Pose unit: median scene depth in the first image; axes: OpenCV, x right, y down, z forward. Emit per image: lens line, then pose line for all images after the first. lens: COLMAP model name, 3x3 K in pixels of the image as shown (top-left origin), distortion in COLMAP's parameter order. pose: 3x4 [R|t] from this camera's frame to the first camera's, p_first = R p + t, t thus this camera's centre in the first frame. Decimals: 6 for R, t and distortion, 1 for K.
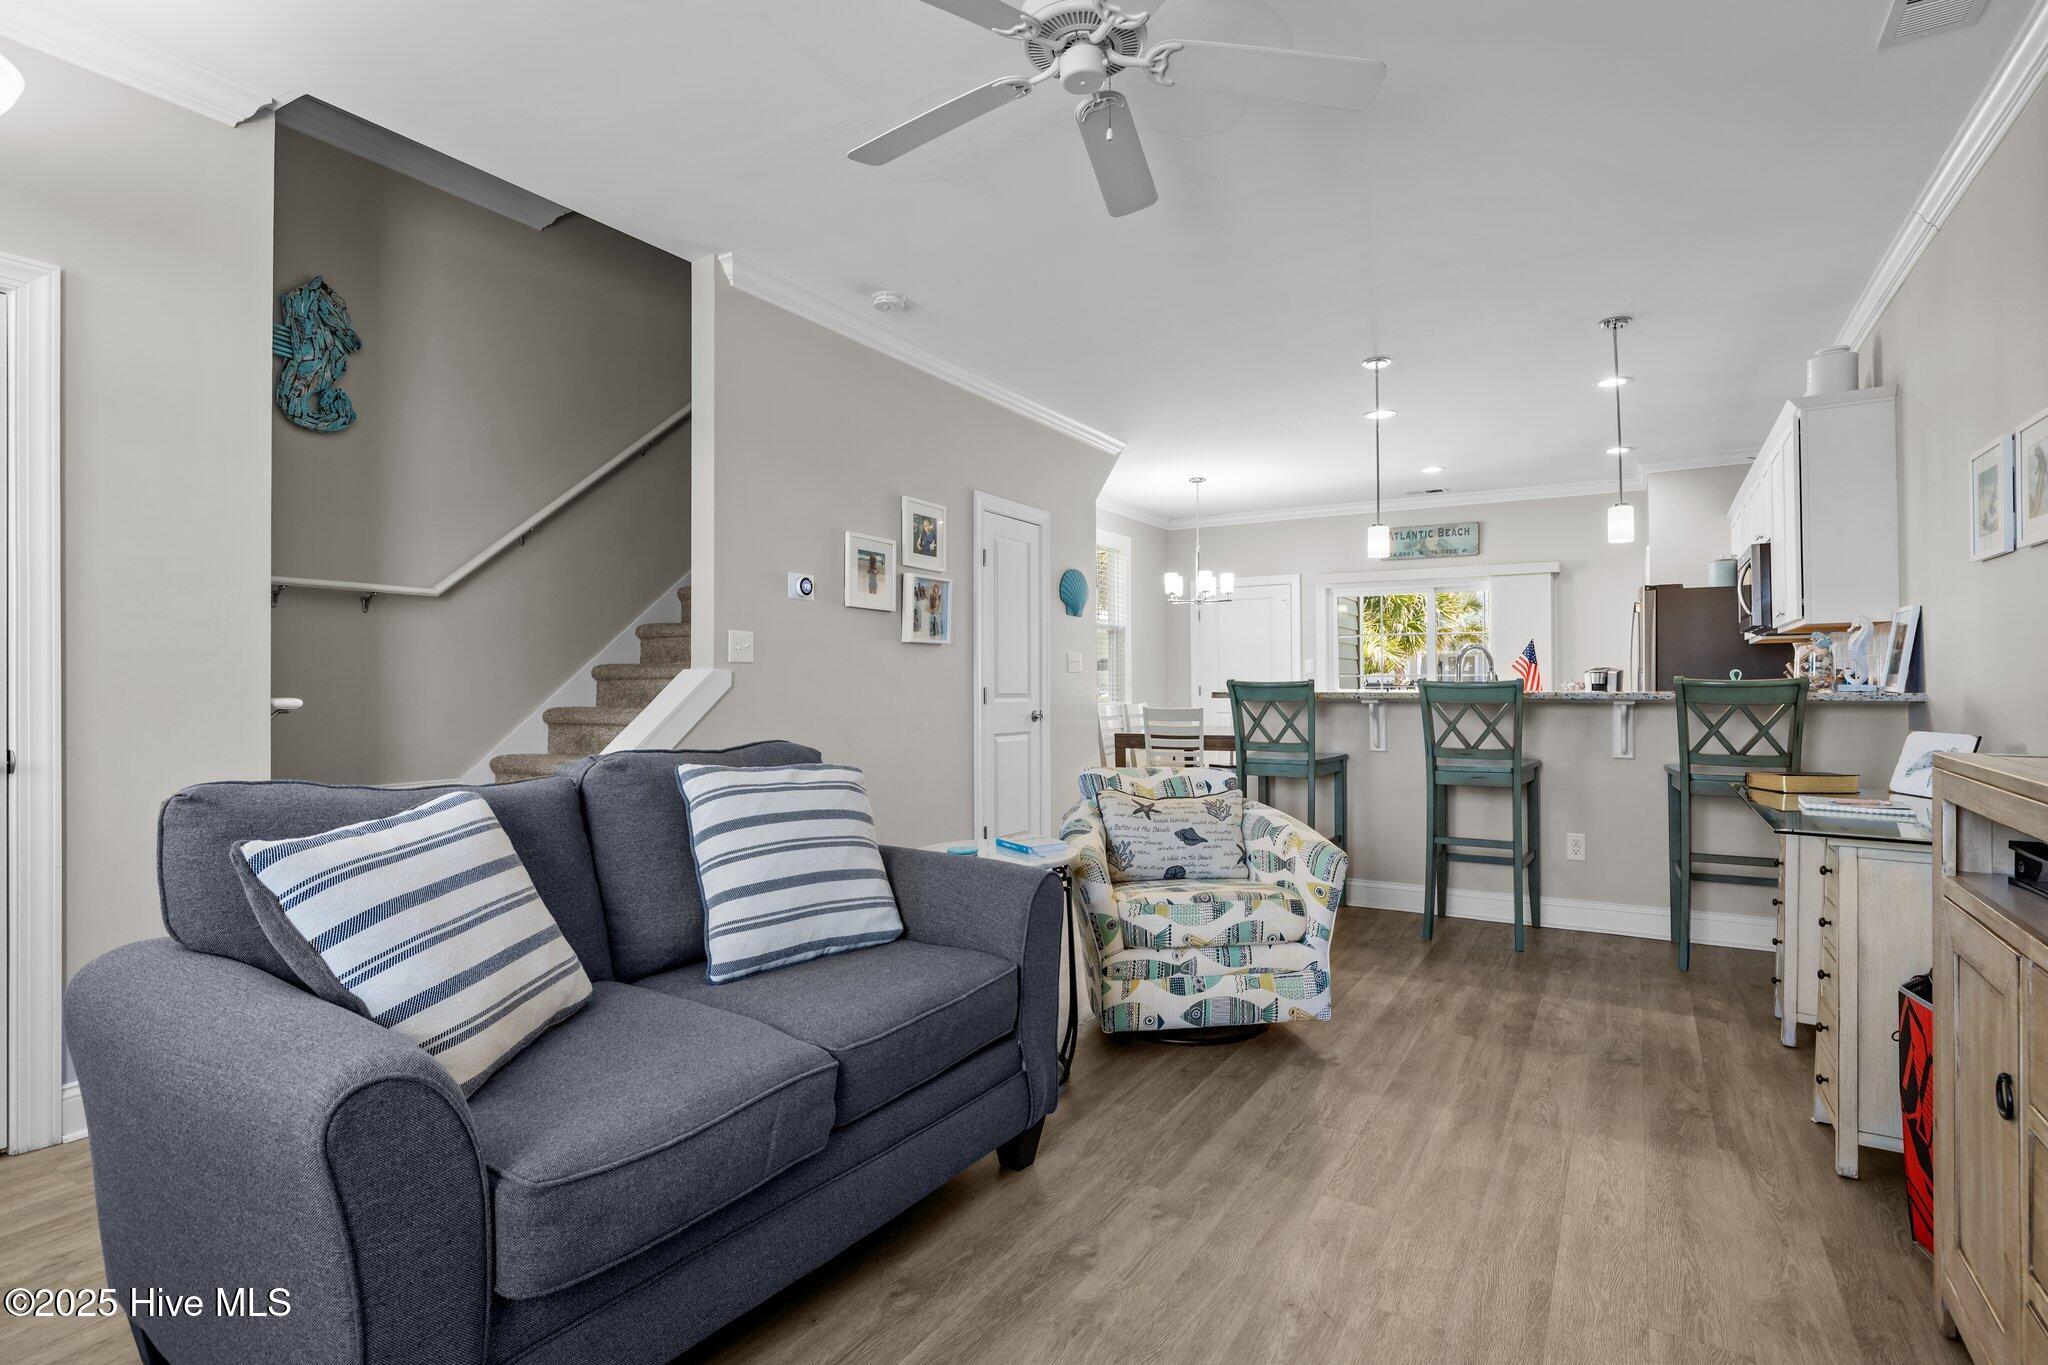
lens RADIAL K [[1011.5, 0, 1031.1], [0, 1011.5, 682.2], [0, 0, 1]] dist [0.000749, -0.000115]
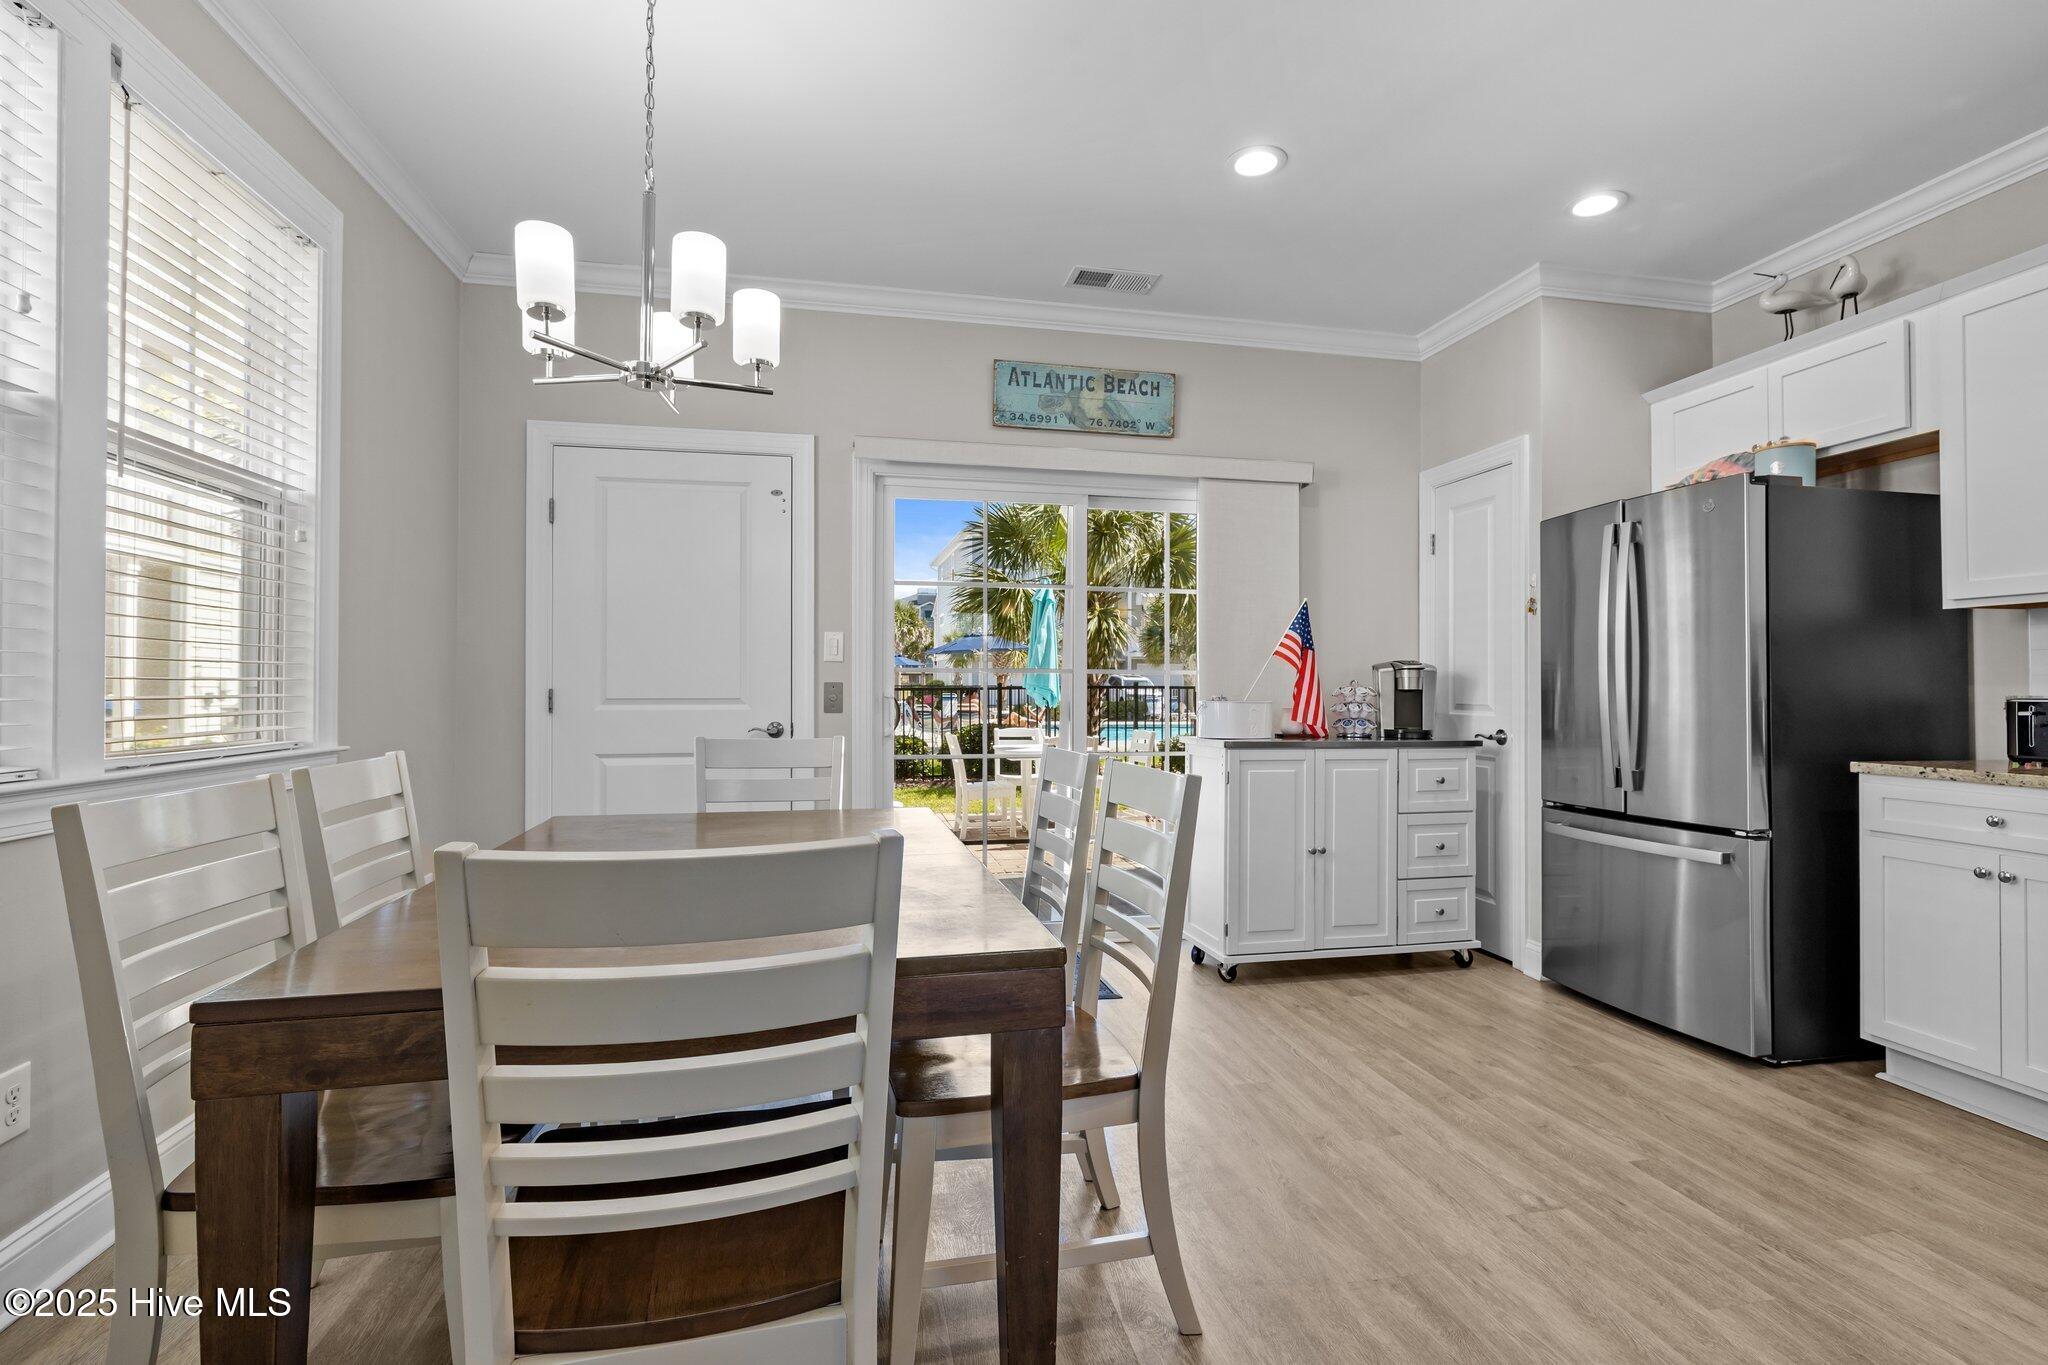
lens RADIAL K [[925.8, 0, 1020.6], [0, 925.8, 682.5], [0, 0, 1]] dist [-0.002598, -0.000993]
pose [[0.744304, 0.009971, 0.667766, 0.119477], [-0.008749, 0.999948, -0.005180, 0.003876], [-0.667783, -0.001986, 0.744353, 1.194093]]
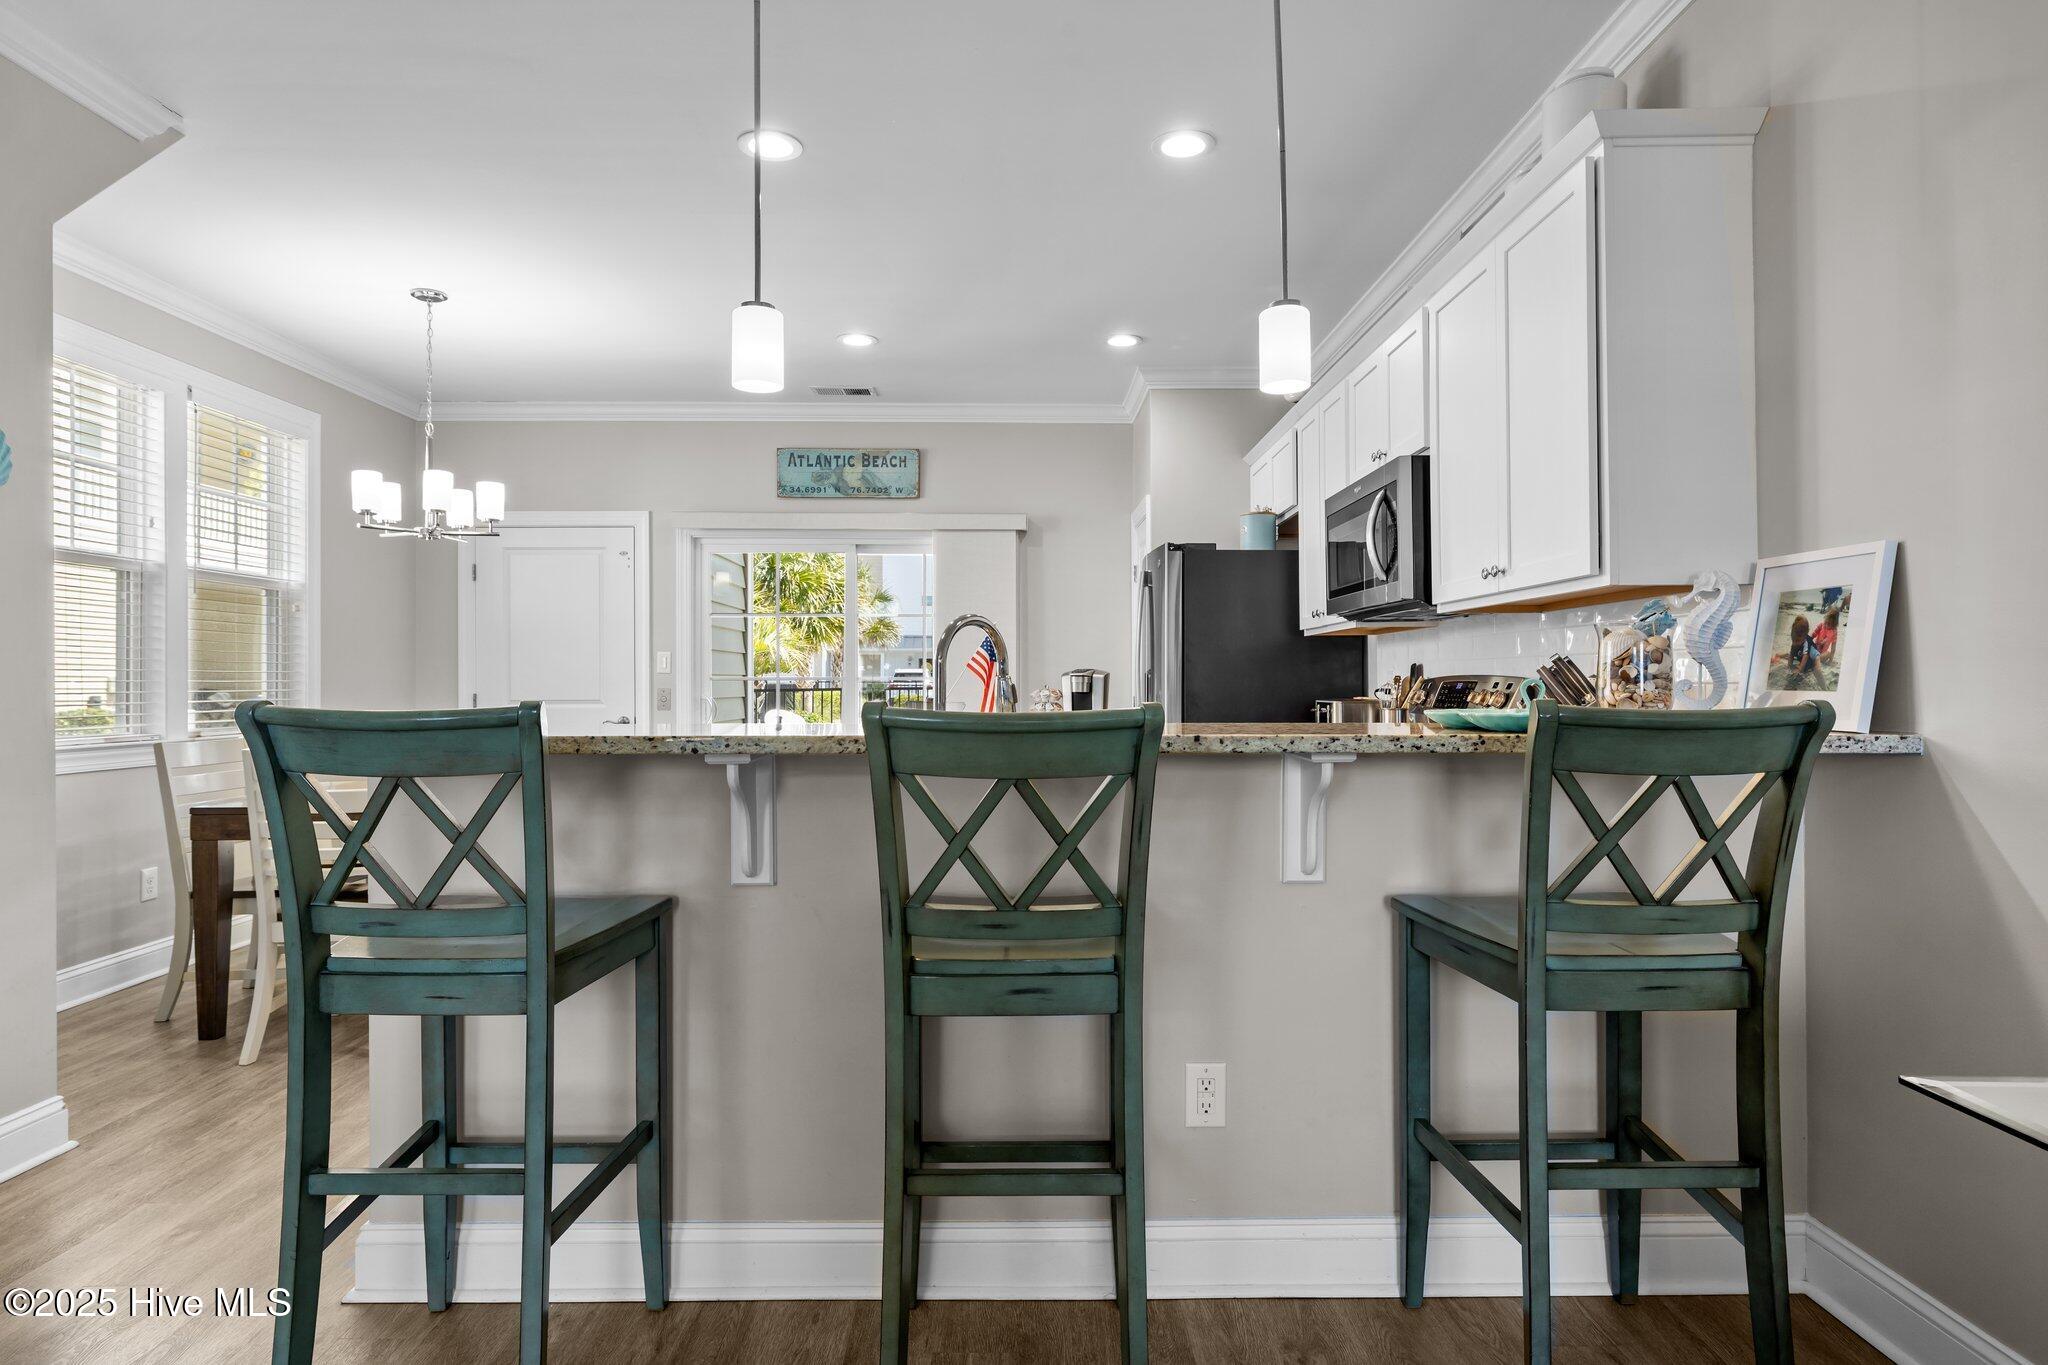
lens RADIAL K [[1110.2, 0, 1017.9], [0, 1110.2, 677.0], [0, 0, 1]] dist [-0.000371, 0.003228]
pose [[0.857333, 0.005703, 0.514730, 0.208248], [-0.003920, 0.999982, -0.004549, -0.008197], [-0.514747, 0.001882, 0.857340, 0.576914]]
